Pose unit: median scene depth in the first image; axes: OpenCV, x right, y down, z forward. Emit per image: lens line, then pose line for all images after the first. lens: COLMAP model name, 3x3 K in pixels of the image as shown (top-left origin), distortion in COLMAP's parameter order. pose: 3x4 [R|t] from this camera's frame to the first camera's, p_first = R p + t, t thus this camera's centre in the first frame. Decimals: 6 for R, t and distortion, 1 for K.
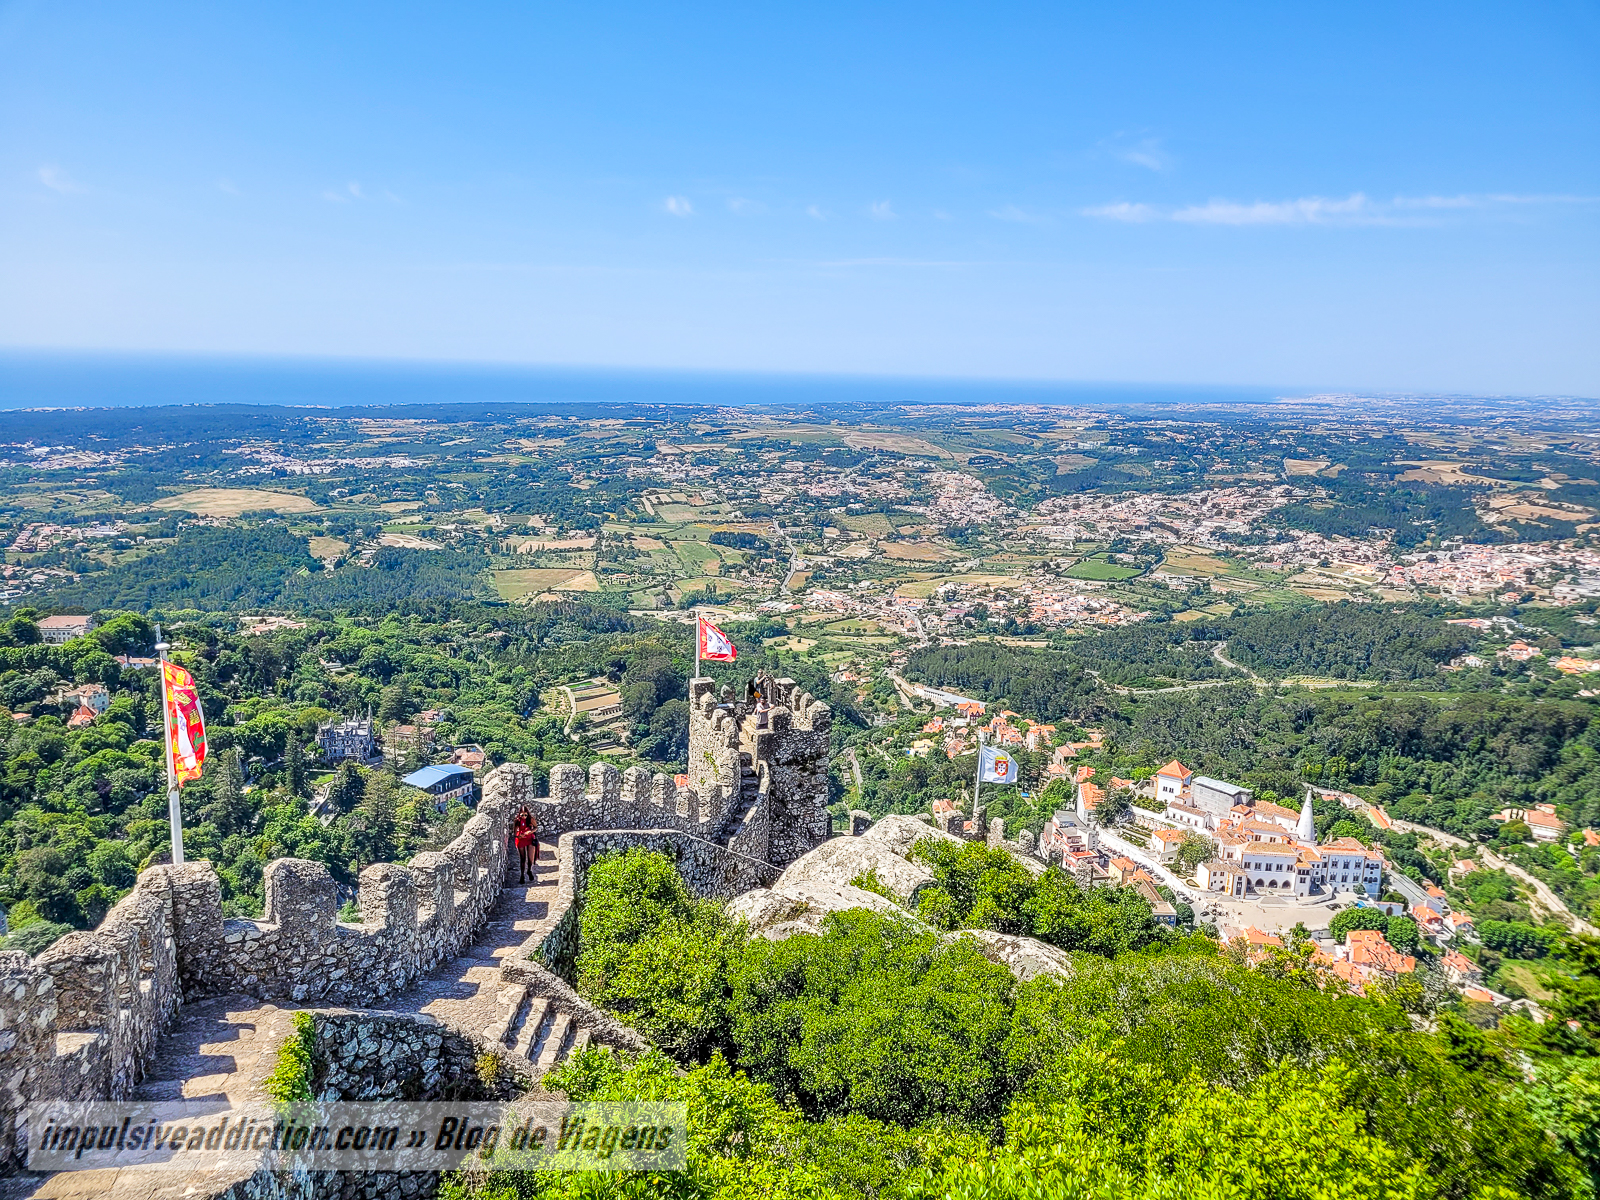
lens RADIAL K [[1210.0, 0, 805.1], [0, 1210.0, 622.1], [0, 0, 1]] dist [0.065725, -0.058595]
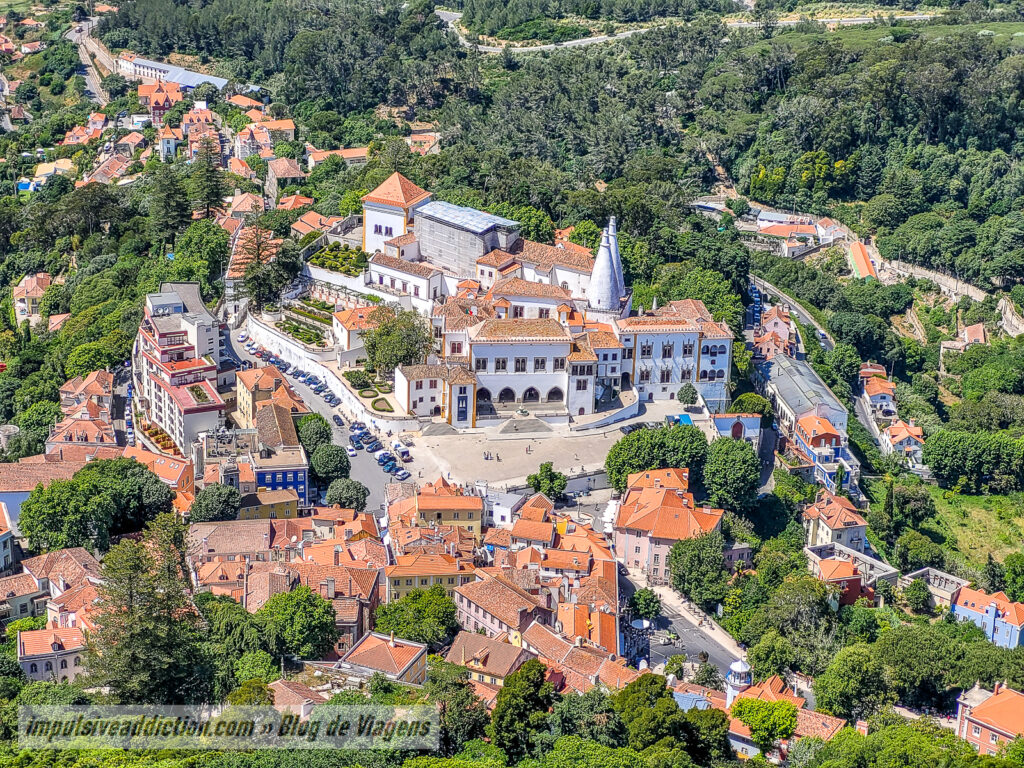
lens RADIAL K [[2270.7, 0, 516.7], [0, 2270.7, 387.1], [0, 0, 1]] dist [0.067543, 0.000000]
pose [[0.985517, -0.065873, 0.156261, 0.204299], [0.034528, 0.980114, 0.195409, 0.016612], [-0.166026, -0.187184, 0.968193, 0.044739]]
